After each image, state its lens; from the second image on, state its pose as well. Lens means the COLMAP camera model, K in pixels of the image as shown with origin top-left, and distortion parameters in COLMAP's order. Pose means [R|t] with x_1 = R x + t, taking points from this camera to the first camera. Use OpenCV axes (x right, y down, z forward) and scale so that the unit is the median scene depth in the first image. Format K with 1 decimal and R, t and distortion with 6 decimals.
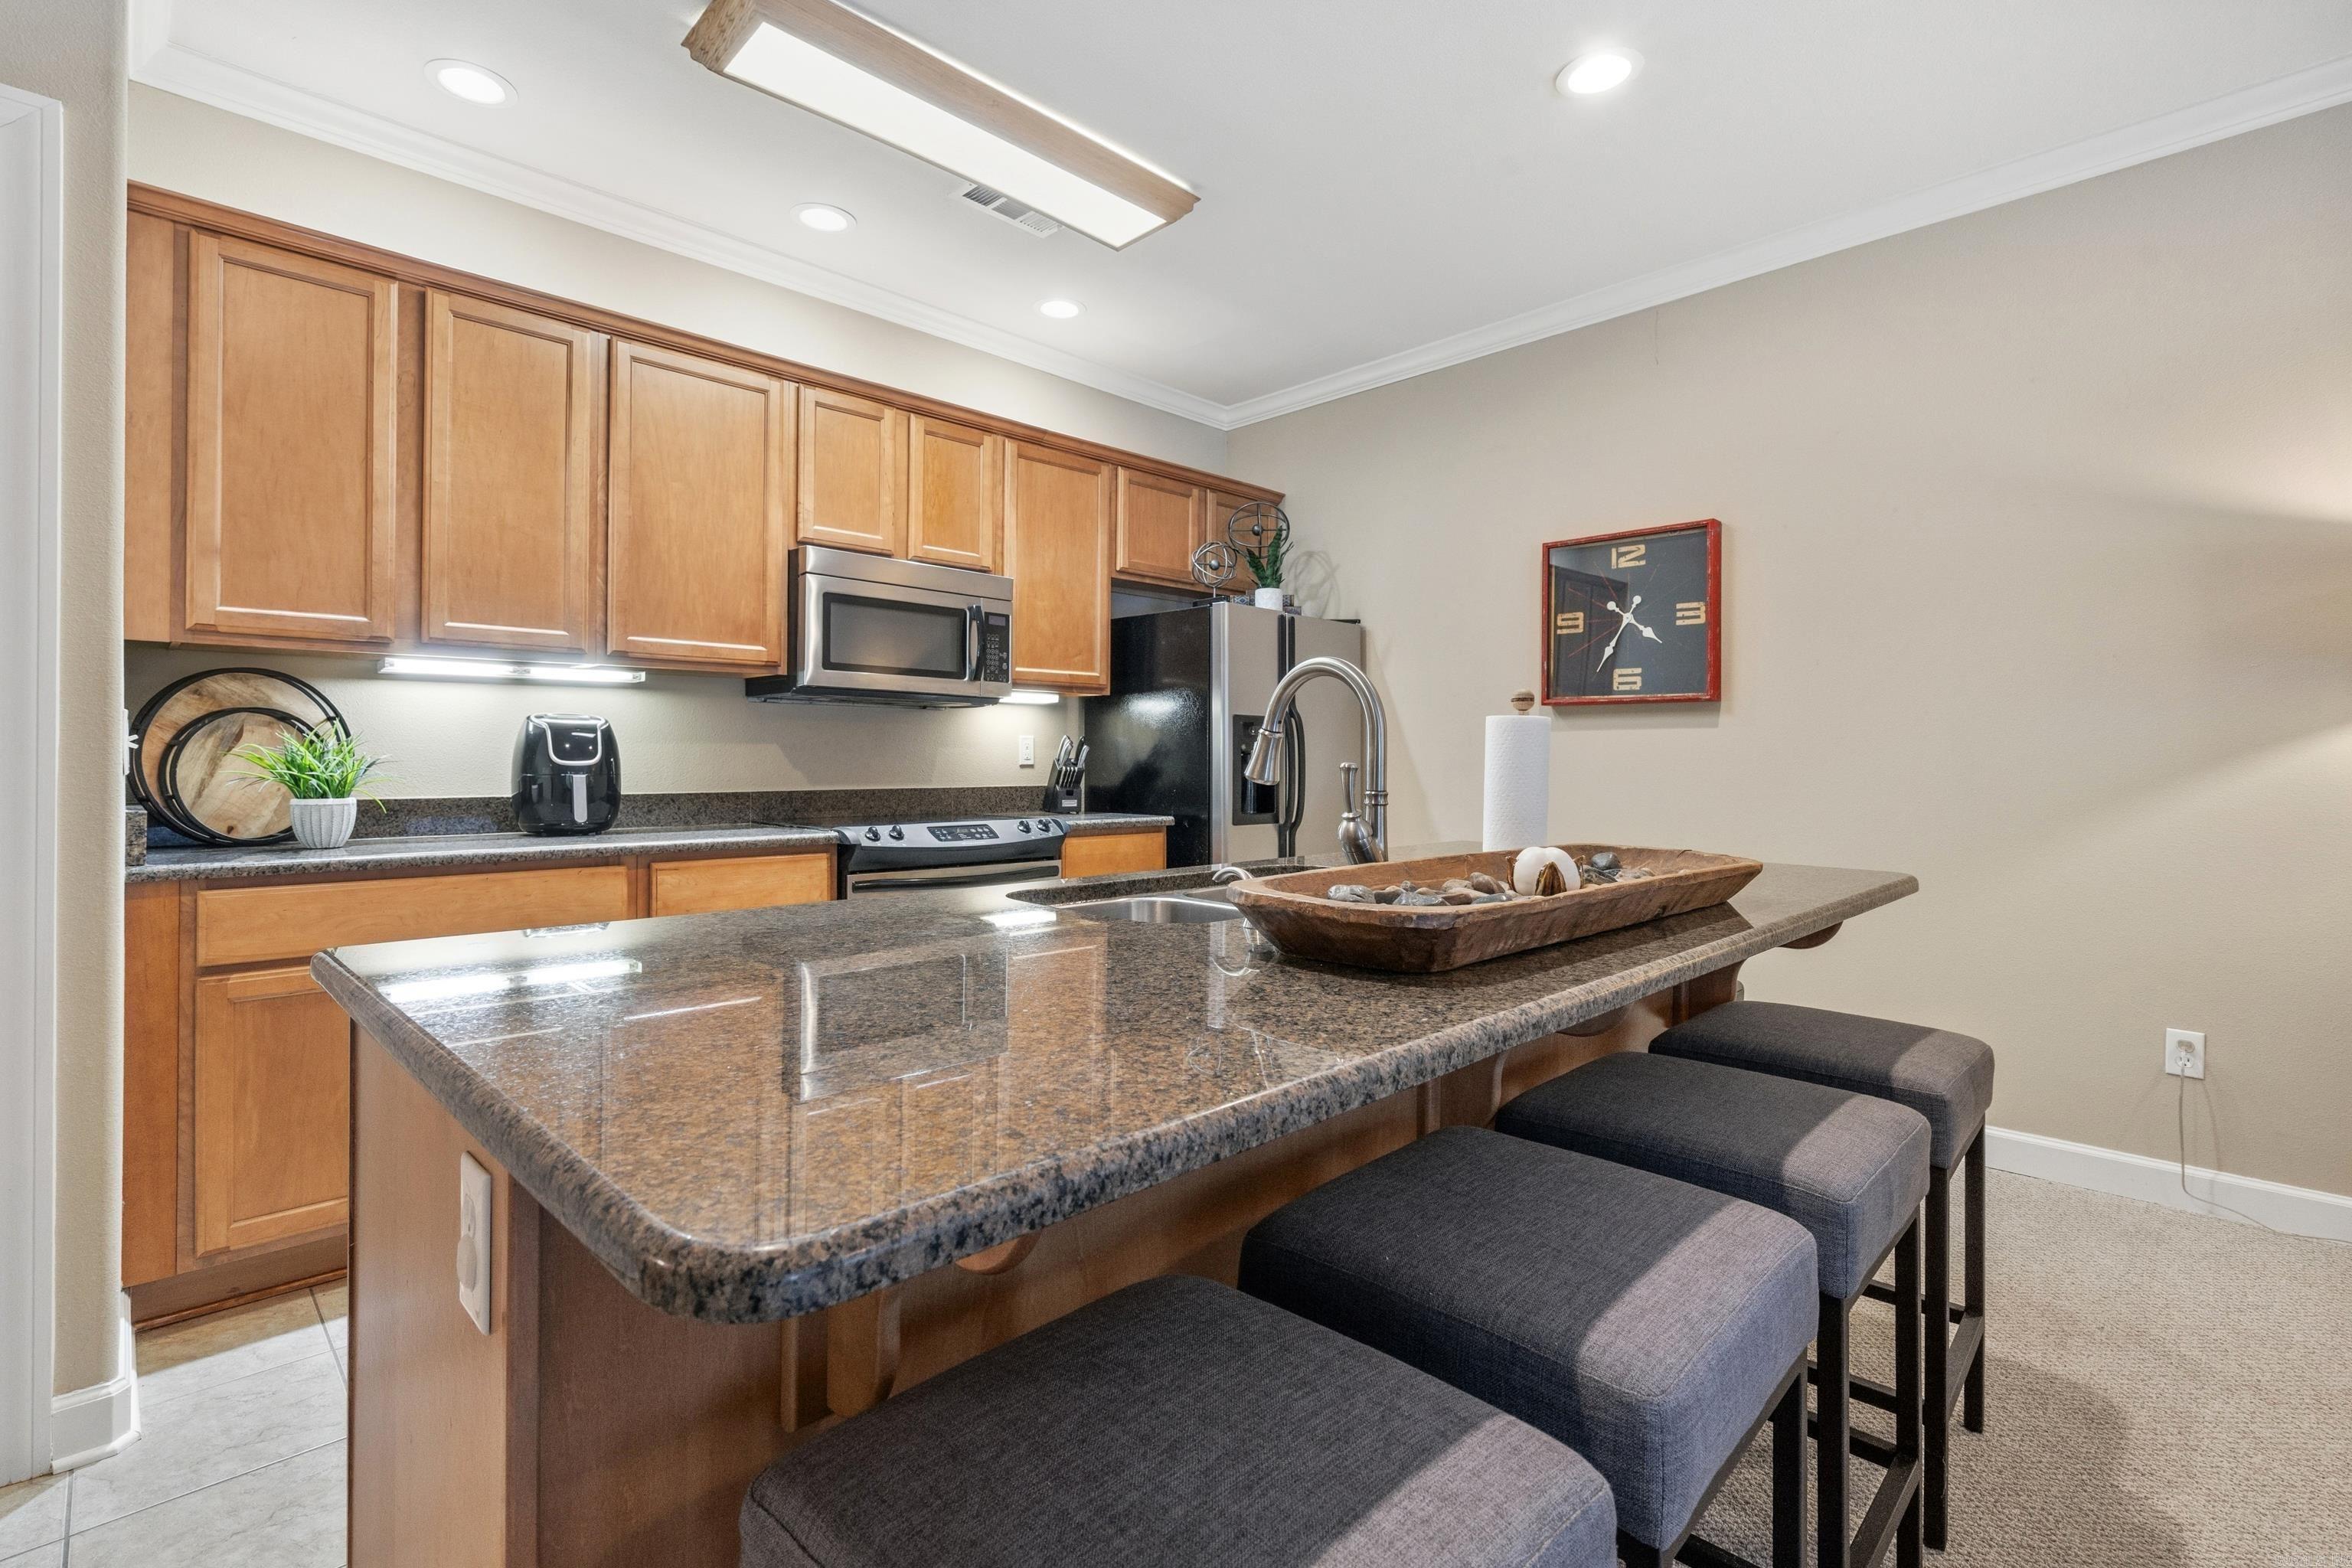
lens RADIAL K [[1081.0, 0, 1164.0], [0, 1081.0, 752.9], [0, 0, 1]] dist [-0.001863, 0.000482]
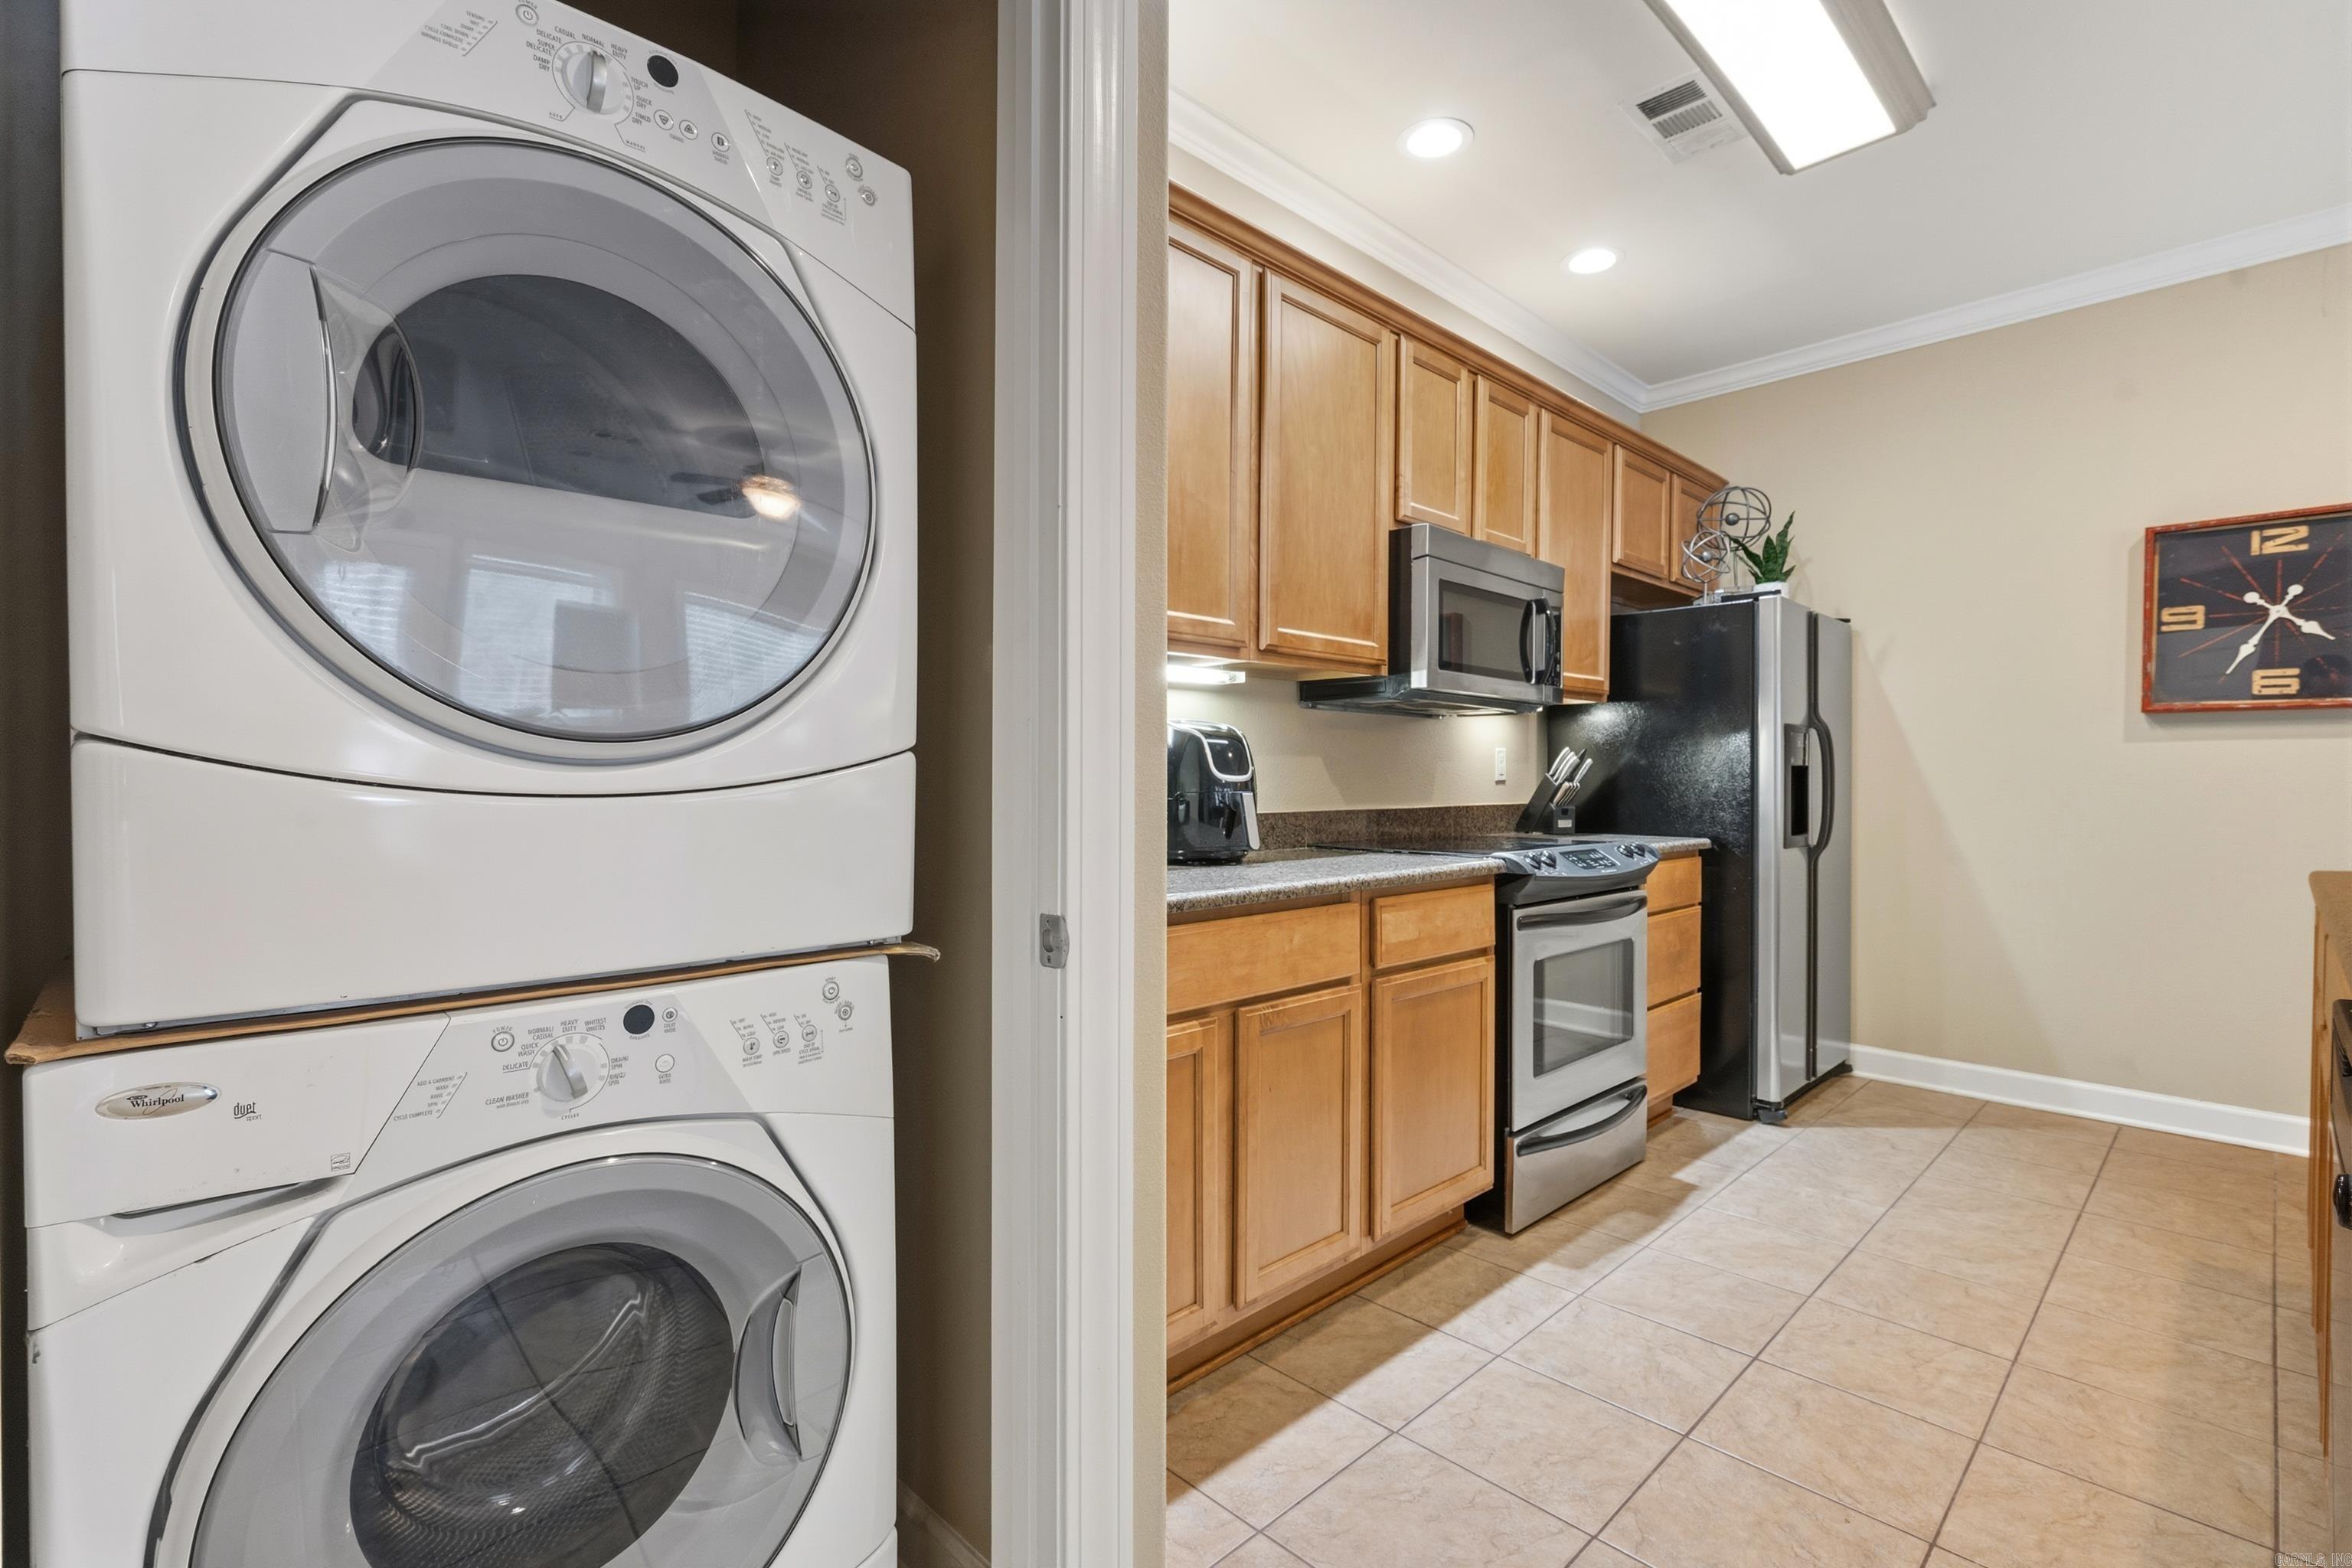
lens RADIAL K [[1060.2, 0, 1171.0], [0, 1060.2, 791.1], [0, 0, 1]] dist [-0.002380, 0.000479]
pose [[0.999949, -0.000798, -0.010019, -0.459342], [0.000996, 0.999804, 0.019794, 0.002511], [0.010001, -0.019802, 0.999754, 0.135973]]
